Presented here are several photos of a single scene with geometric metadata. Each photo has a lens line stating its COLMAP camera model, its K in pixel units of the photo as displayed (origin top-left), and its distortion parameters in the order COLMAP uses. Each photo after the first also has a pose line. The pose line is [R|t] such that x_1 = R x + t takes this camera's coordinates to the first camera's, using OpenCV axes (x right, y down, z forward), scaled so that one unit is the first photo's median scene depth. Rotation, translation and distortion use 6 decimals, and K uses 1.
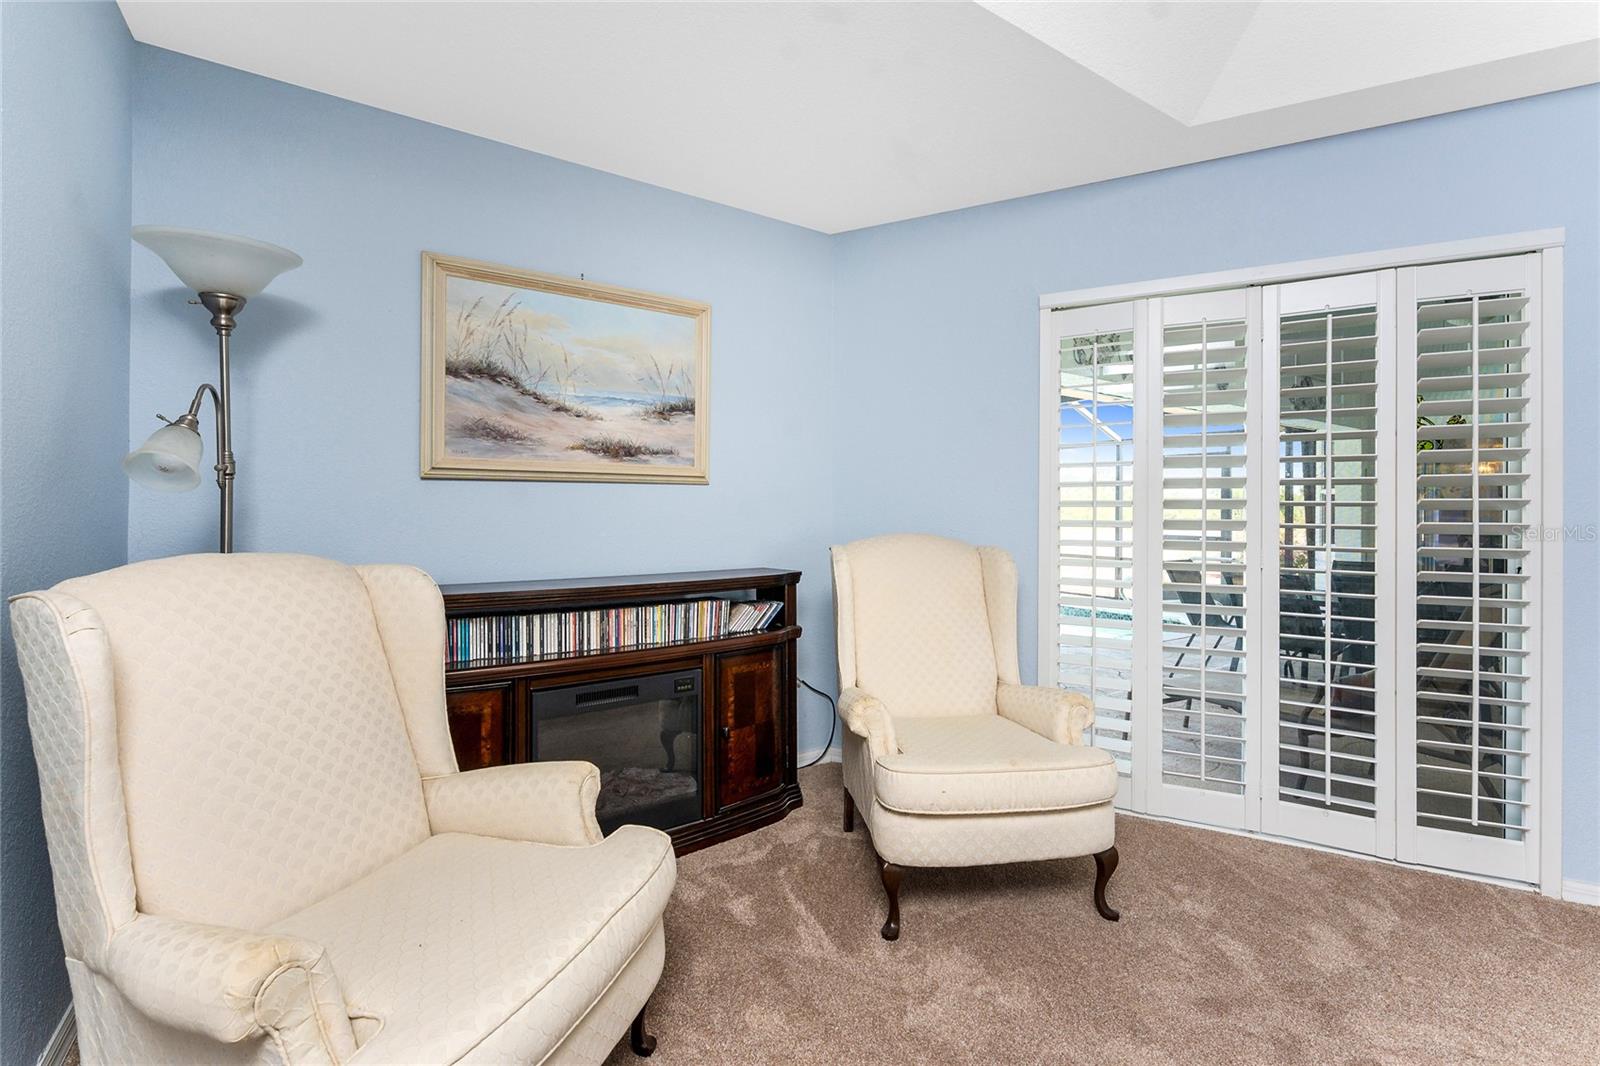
lens RADIAL K [[677.1, 0, 798.8], [0, 677.1, 502.1], [0, 0, 1]] dist [0.000432, -0.000022]
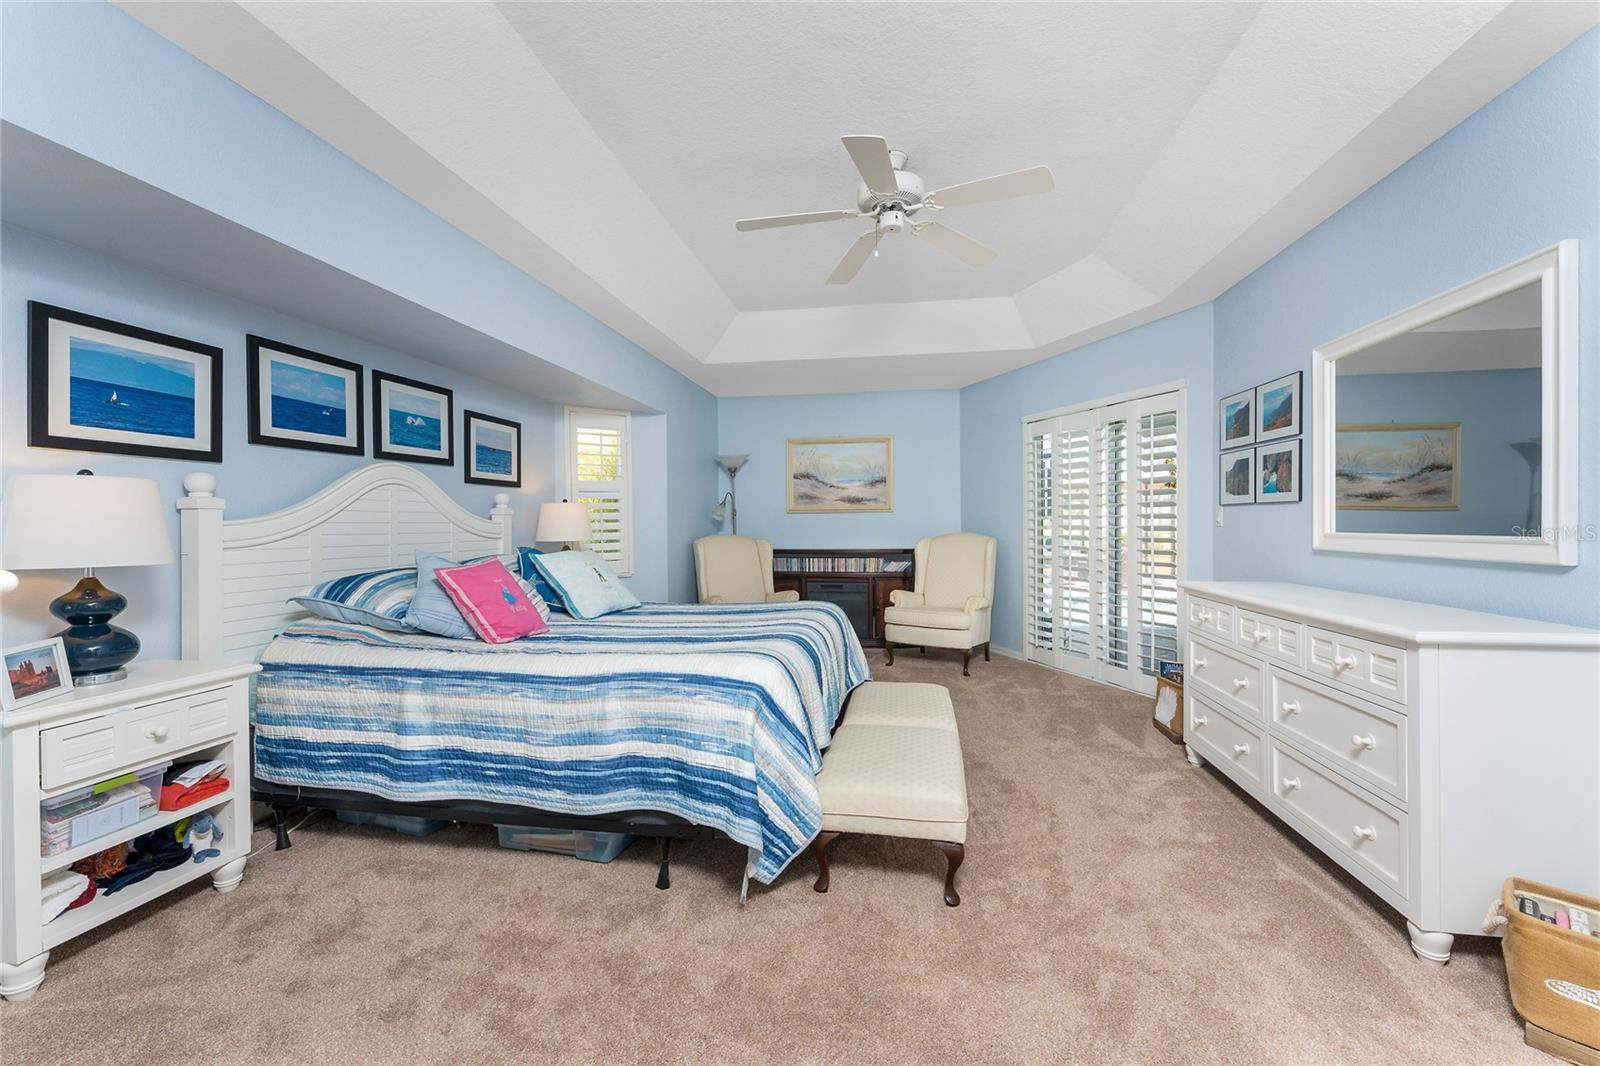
lens RADIAL K [[650.7, 0, 787.3], [0, 650.7, 529.8], [0, 0, 1]] dist [0.001004, -0.000135]
pose [[0.721261, -0.004300, -0.692650, 1.381533], [0.015799, 0.999823, 0.010245, 0.007828], [0.692483, -0.018333, 0.721201, -1.047976]]
